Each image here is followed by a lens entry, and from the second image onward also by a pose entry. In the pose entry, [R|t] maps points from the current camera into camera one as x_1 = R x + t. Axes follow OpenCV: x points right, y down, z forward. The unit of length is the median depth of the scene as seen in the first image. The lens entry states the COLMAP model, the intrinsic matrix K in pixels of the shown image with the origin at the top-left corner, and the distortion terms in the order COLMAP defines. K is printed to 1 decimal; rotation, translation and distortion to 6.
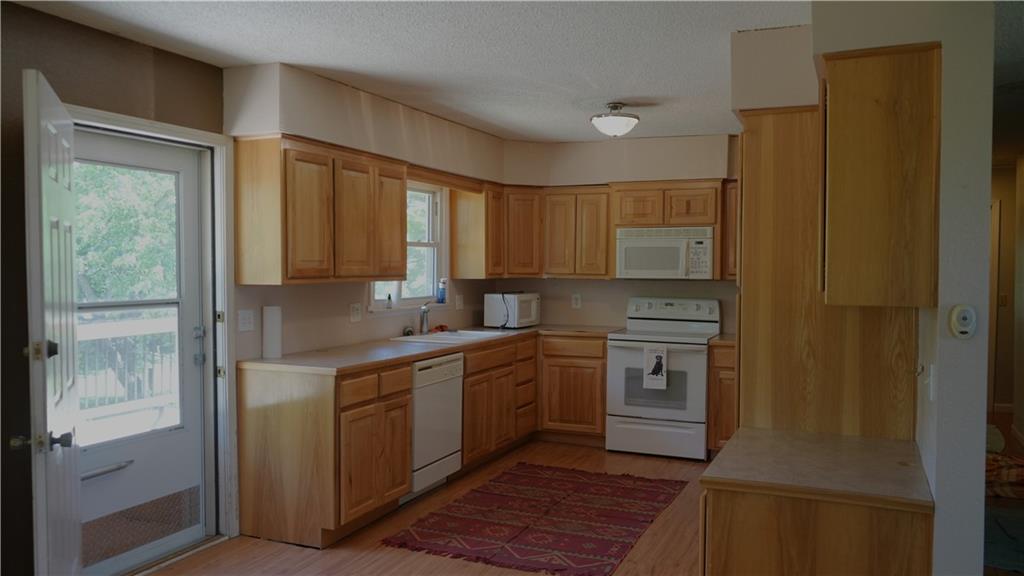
lens RADIAL K [[815.6, 0, 512.0], [0, 815.6, 288.0], [0, 0, 1]] dist [-0.006154, 0.009503]
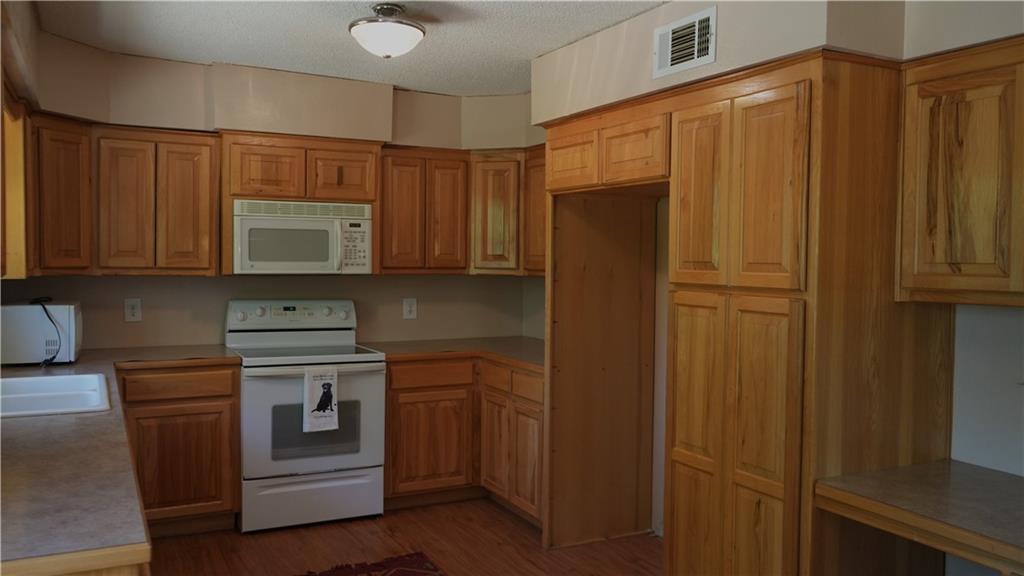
lens RADIAL K [[815.6, 0, 512.0], [0, 815.6, 288.0], [0, 0, 1]] dist [-0.006154, 0.009503]
pose [[0.635083, -0.027528, 0.771953, -0.257160], [0.013335, 0.999607, 0.024675, -0.014605], [-0.772328, -0.005377, 0.635201, 0.417724]]
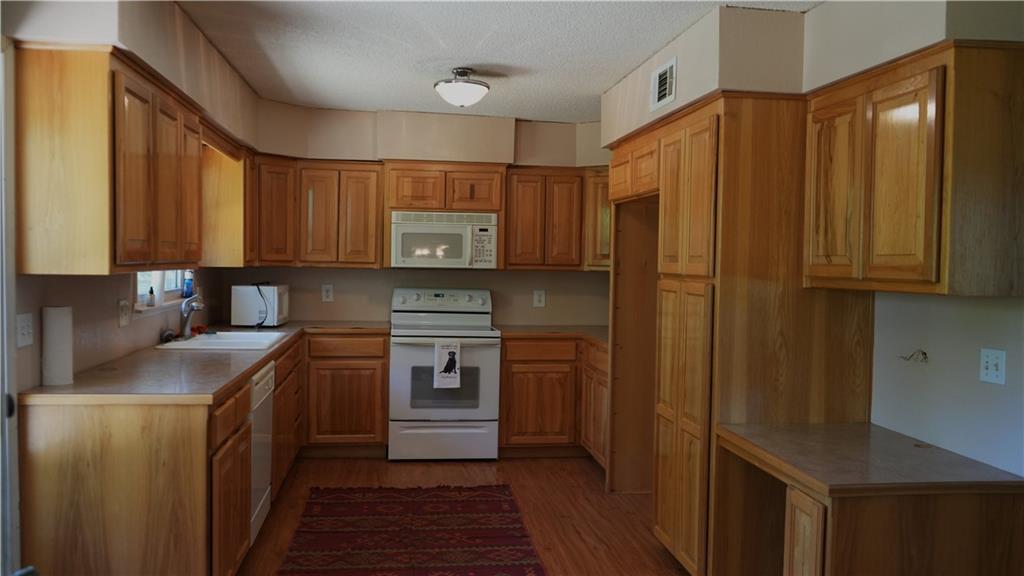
lens RADIAL K [[815.6, 0, 512.0], [0, 815.6, 288.0], [0, 0, 1]] dist [-0.006154, 0.009503]
pose [[0.854759, -0.008010, 0.518962, -0.233974], [0.001102, 0.999907, 0.013618, -0.001164], [-0.519023, -0.011068, 0.854689, 0.175809]]
